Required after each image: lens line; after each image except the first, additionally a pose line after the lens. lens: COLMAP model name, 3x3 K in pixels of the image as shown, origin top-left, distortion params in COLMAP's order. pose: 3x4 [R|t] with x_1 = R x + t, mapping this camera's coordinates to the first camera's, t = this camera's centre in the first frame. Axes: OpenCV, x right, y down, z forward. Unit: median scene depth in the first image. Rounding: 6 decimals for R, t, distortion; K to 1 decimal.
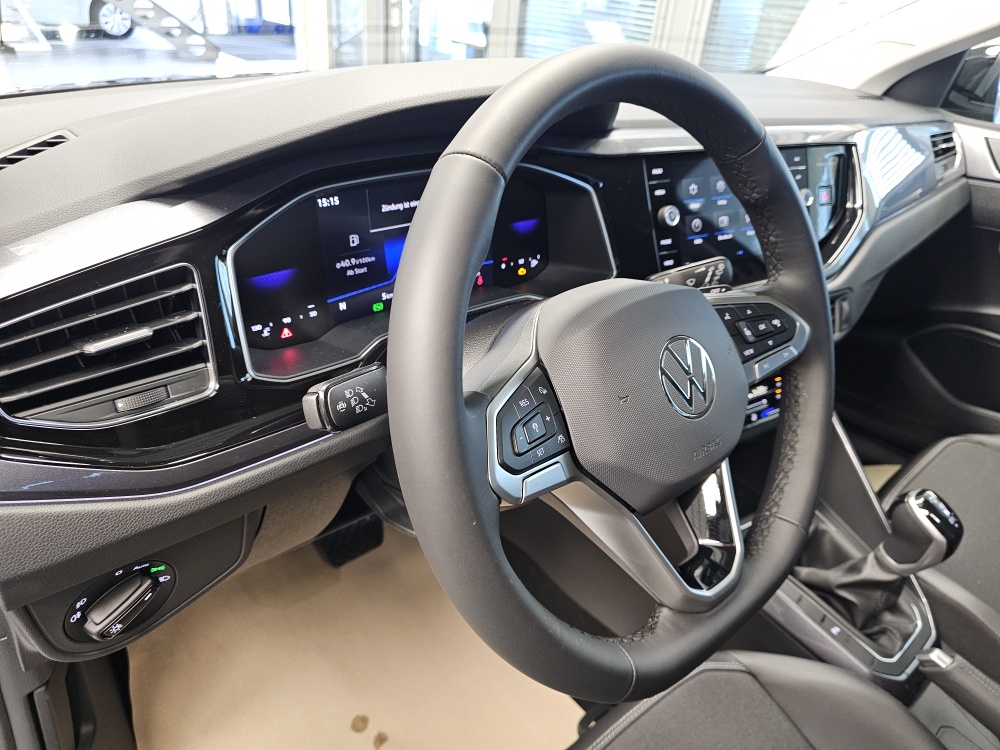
lens RADIAL K [[676.5, 0, 500.4], [0, 676.5, 363.3], [0, 0, 1]] dist [0.040342, -0.040525]
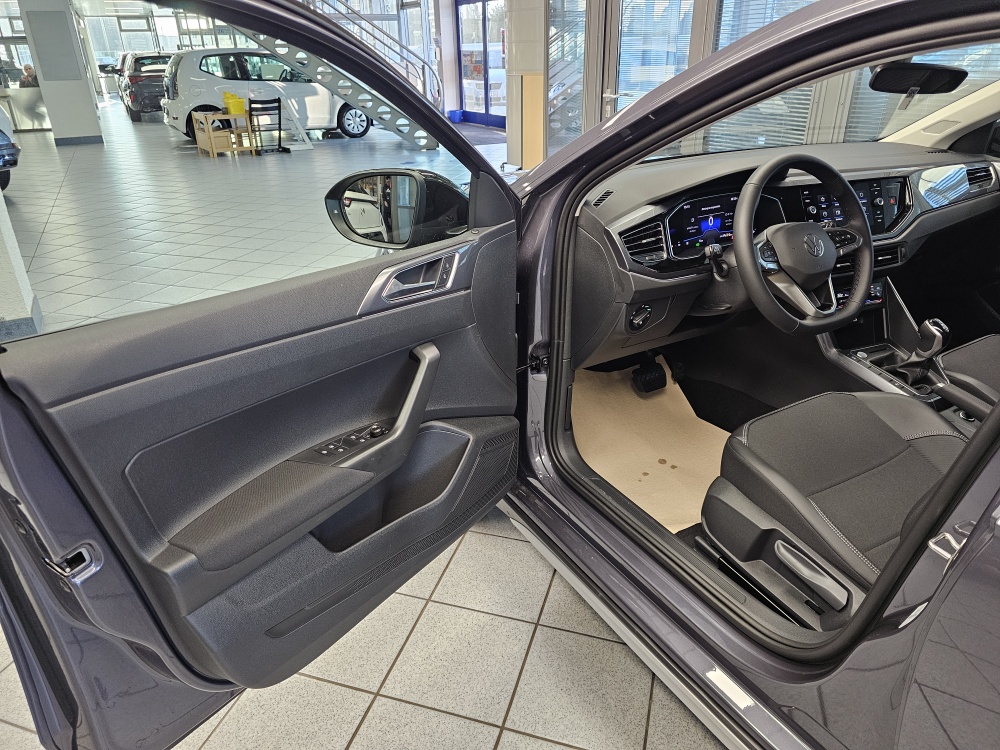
lens RADIAL K [[690.1, 0, 498.2], [0, 690.1, 351.7], [0, 0, 1]] dist [0.032610, 0.000142]
pose [[0.975559, -0.007739, -0.219603, -0.366337], [-0.015690, 0.994376, -0.104742, 0.678442], [0.219179, 0.105628, 0.969950, -1.932248]]
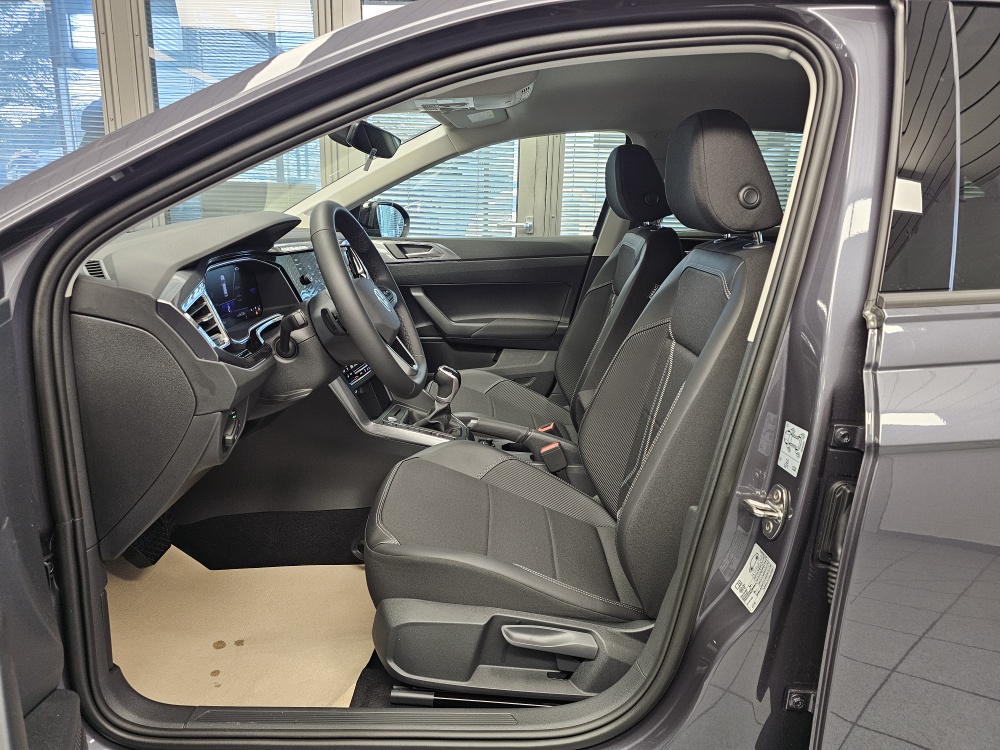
lens RADIAL K [[676.5, 0, 500.4], [0, 676.5, 363.3], [0, 0, 1]] dist [0.040342, -0.040525]
pose [[0.644040, -0.233263, 0.728561, -1.191326], [0.395924, 0.916541, -0.056544, 0.474759], [-0.654566, 0.324871, 0.682643, -0.941766]]
